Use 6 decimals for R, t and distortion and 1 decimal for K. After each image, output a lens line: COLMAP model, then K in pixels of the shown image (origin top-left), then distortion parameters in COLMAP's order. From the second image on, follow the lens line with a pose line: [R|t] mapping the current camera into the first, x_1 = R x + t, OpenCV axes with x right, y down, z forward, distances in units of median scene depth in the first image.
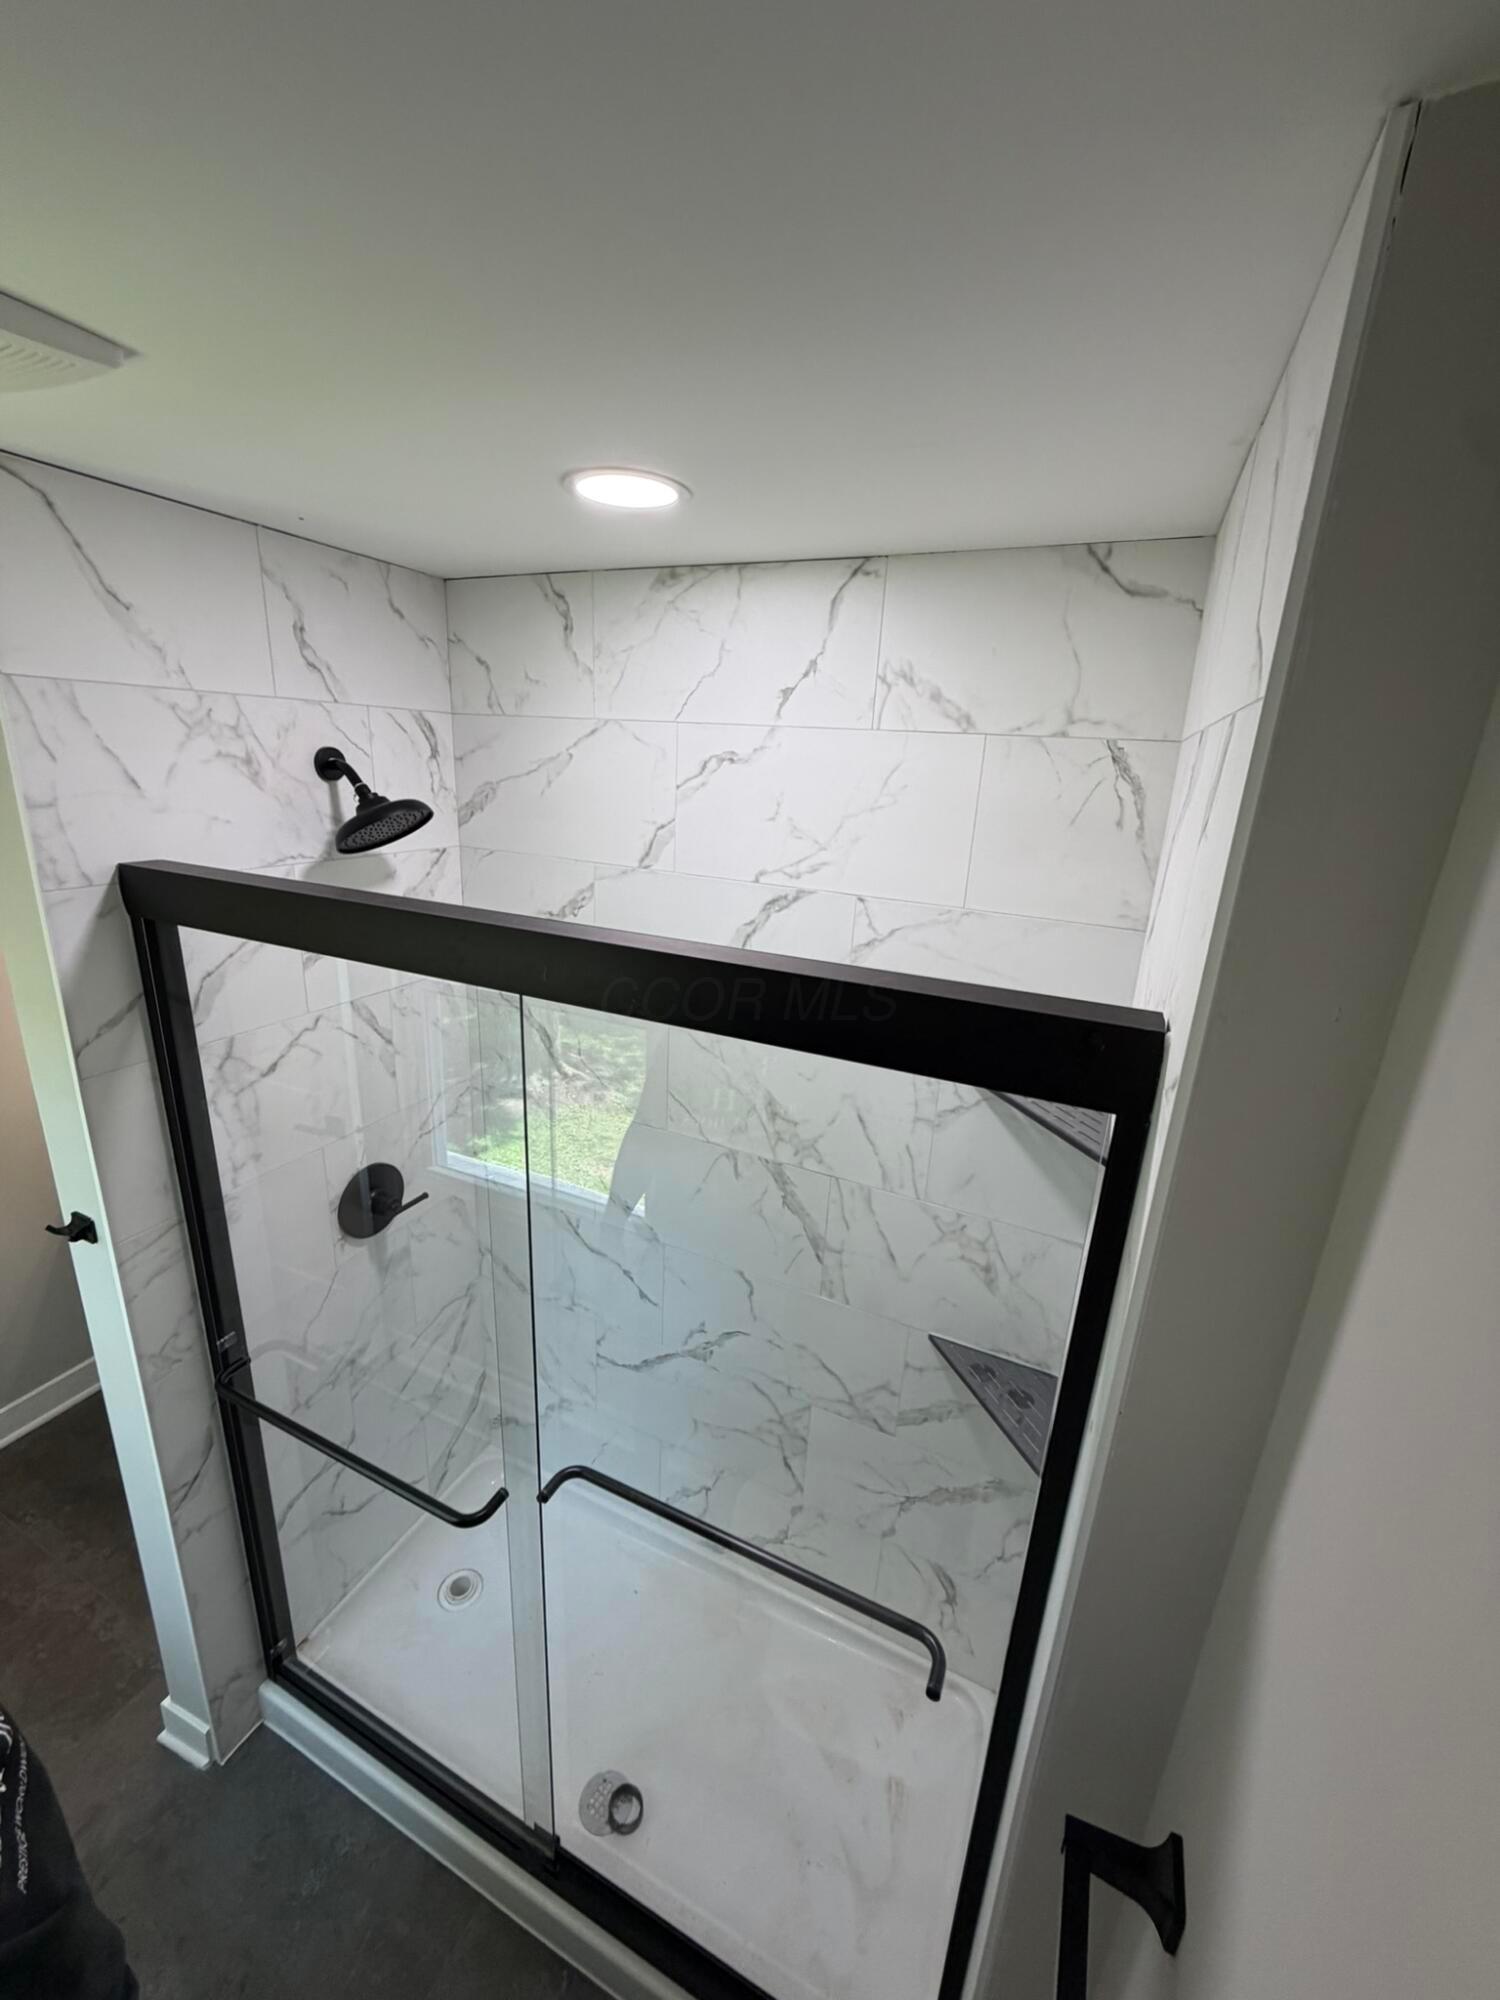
lens RADIAL K [[798.6, 0, 748.7], [0, 798.6, 988.1], [0, 0, 1]] dist [-0.002524, 0.000818]
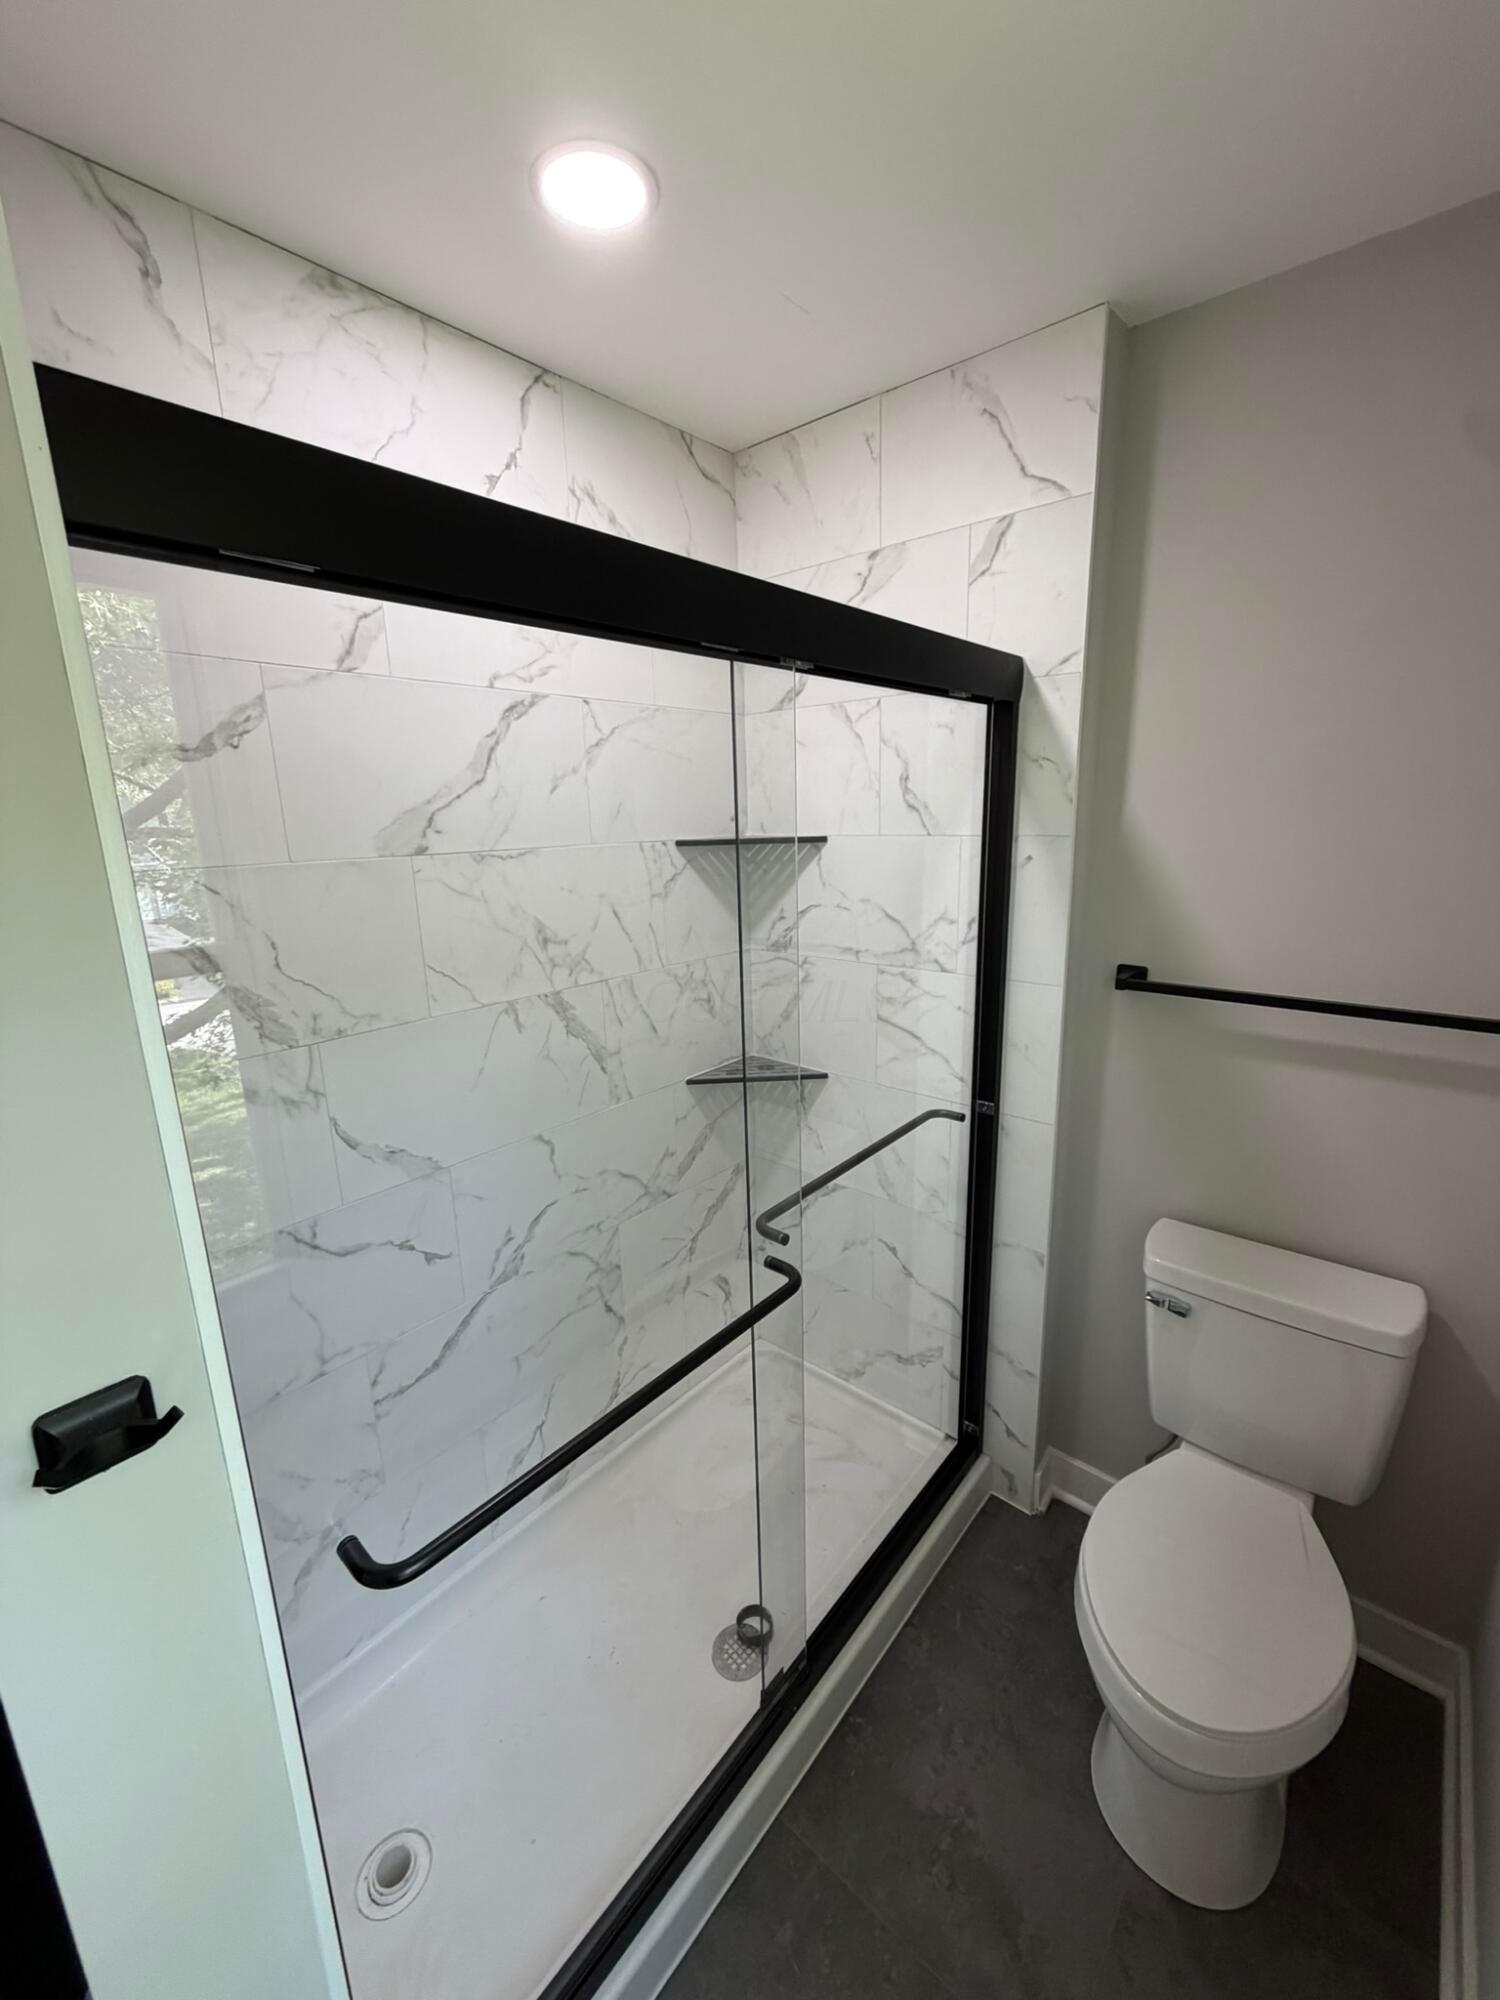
lens RADIAL K [[800.5, 0, 752.2], [0, 800.5, 989.2], [0, 0, 1]] dist [0.000898, -0.000578]
pose [[0.269873, -0.265335, 0.925617, -0.840046], [0.309383, 0.934207, 0.177594, 0.121434], [-0.911839, 0.238442, 0.334207, 0.476099]]
